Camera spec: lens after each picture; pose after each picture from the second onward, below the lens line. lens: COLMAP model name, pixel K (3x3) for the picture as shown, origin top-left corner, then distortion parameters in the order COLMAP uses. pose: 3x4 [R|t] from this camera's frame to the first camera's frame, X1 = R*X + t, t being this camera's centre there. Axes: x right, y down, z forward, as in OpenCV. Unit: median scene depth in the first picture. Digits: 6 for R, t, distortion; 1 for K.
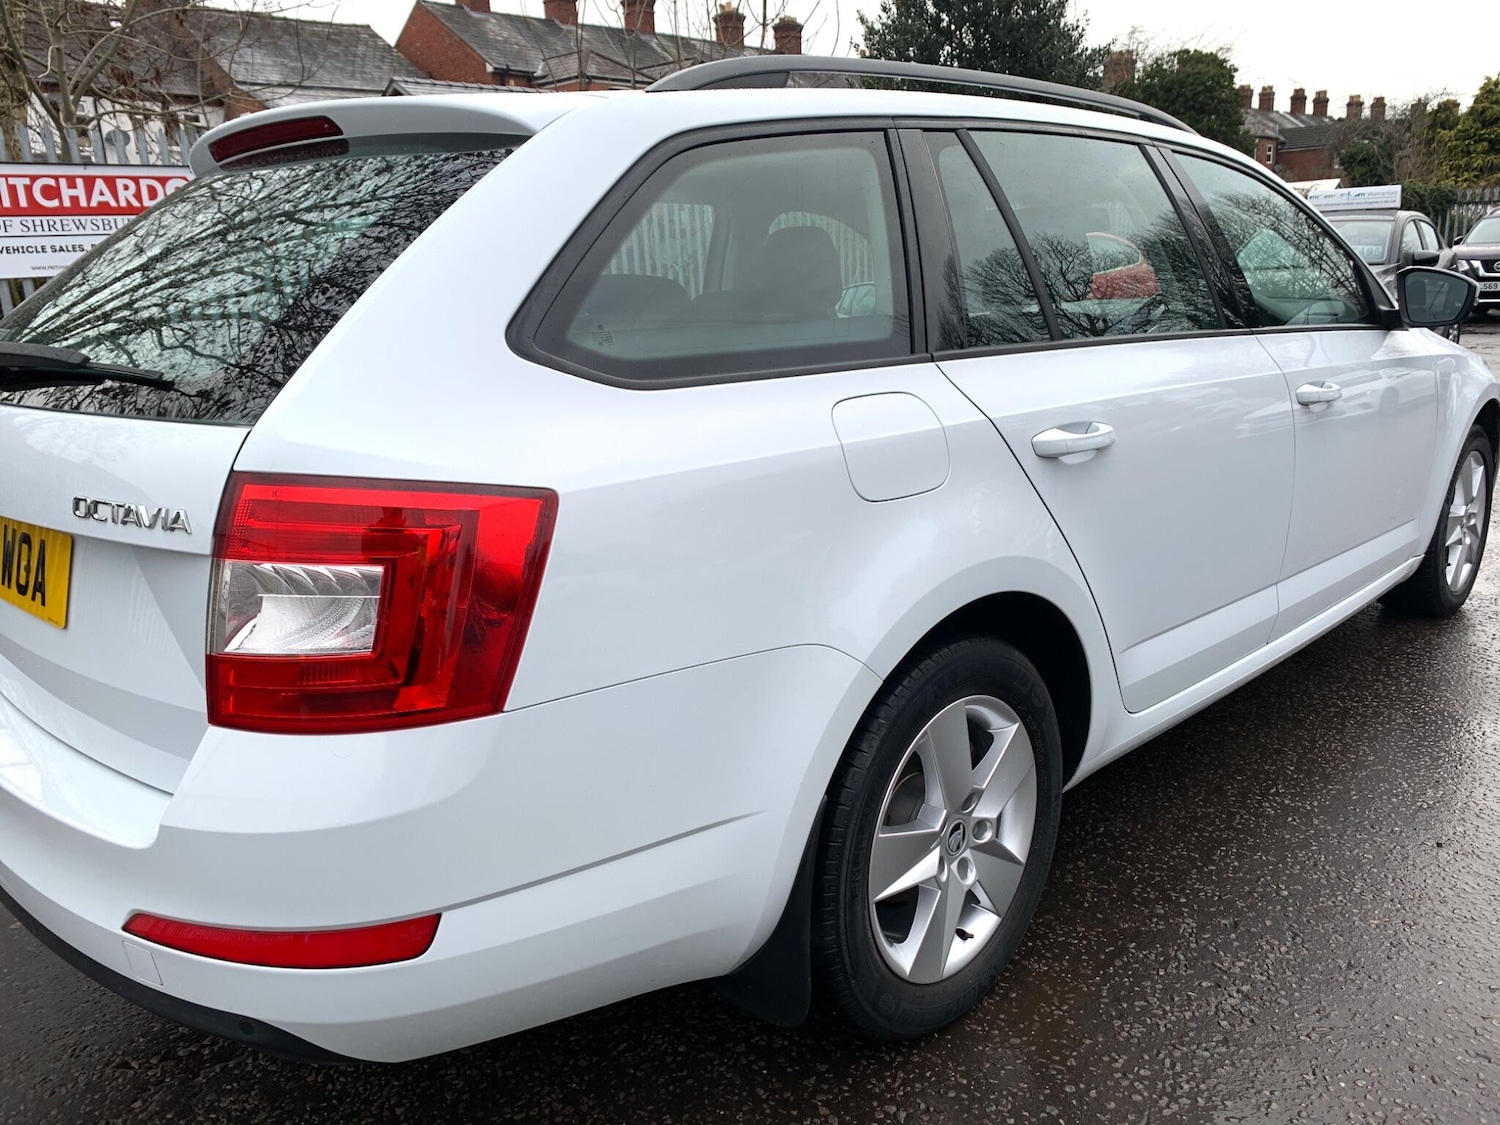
lens RADIAL K [[1136.1, 0, 766.5], [0, 1136.1, 558.3], [0, 0, 1]] dist [0.008173, -0.001475]
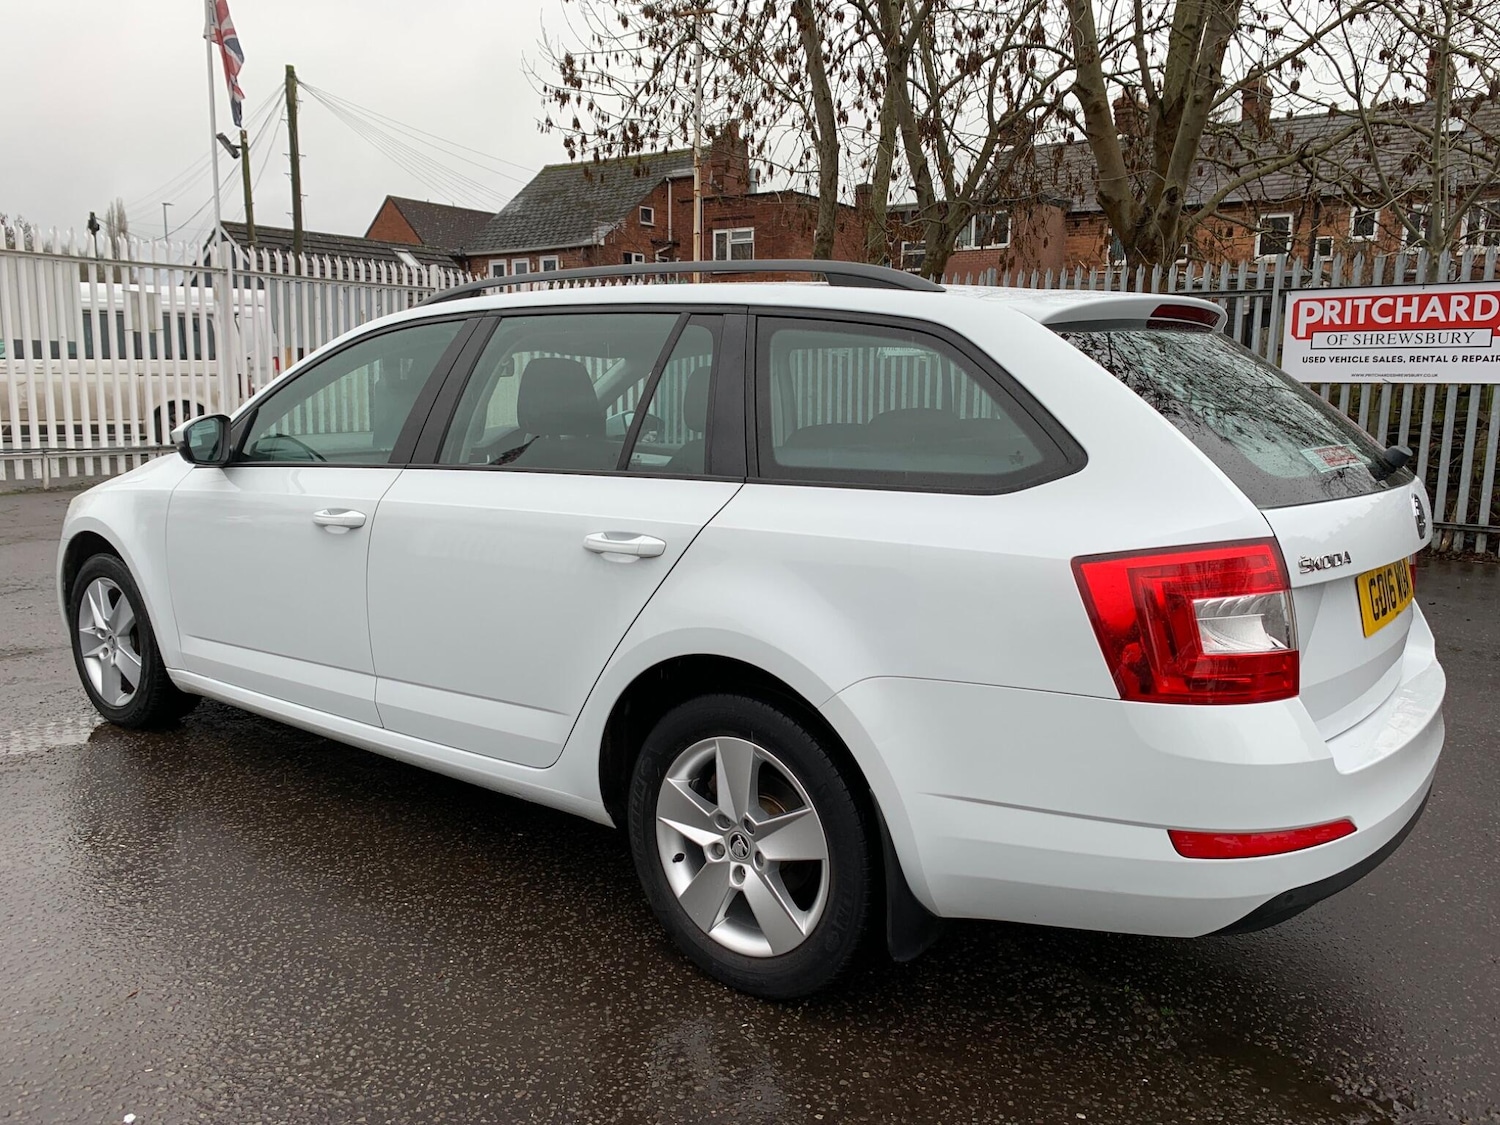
lens RADIAL K [[1136.6, 0, 747.8], [0, 1136.6, 562.4], [0, 0, 1]] dist [0.053643, -0.077679]
pose [[0.004259, 0.201653, -0.979448, 0.524897], [-0.271512, 0.942896, 0.192947, -0.129769], [0.962426, 0.265110, 0.058767, 0.380807]]
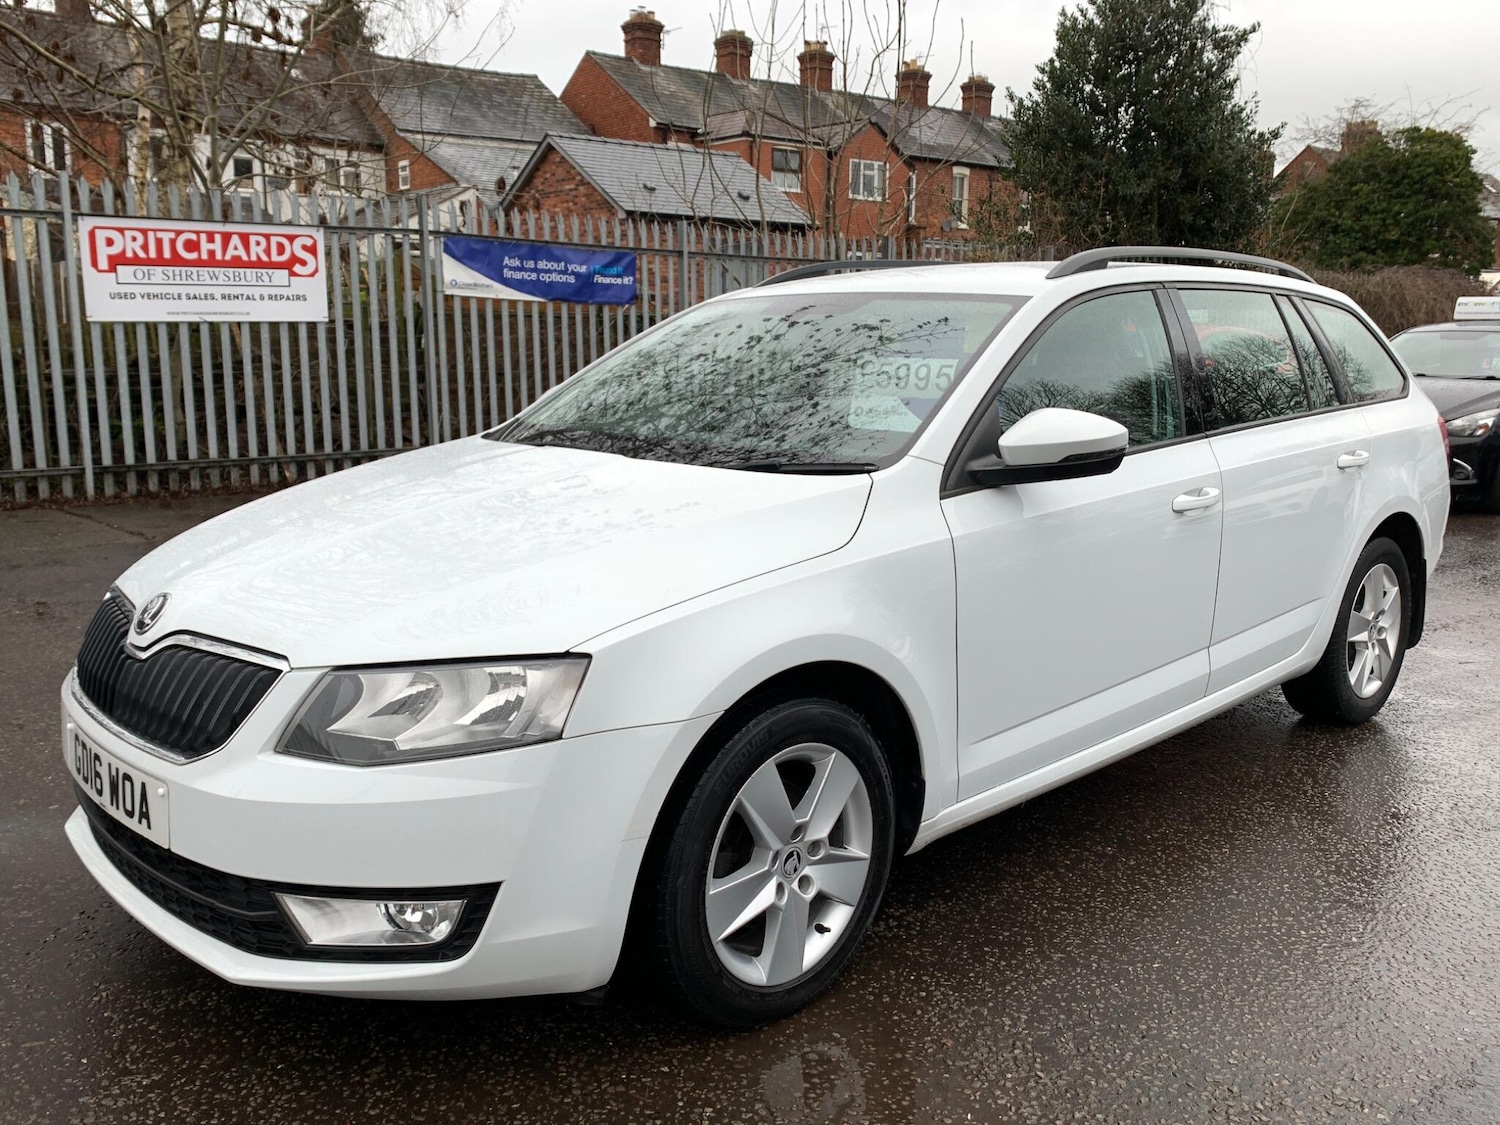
lens RADIAL K [[1270.8, 0, 766.6], [0, 1270.8, 560.4], [0, 0, 1]] dist [0.039996, -0.065907]
pose [[0.988637, 0.075961, -0.129722, 0.095924], [-0.085512, 0.993896, -0.069709, 0.016208], [0.123635, 0.080010, 0.989097, -0.115532]]
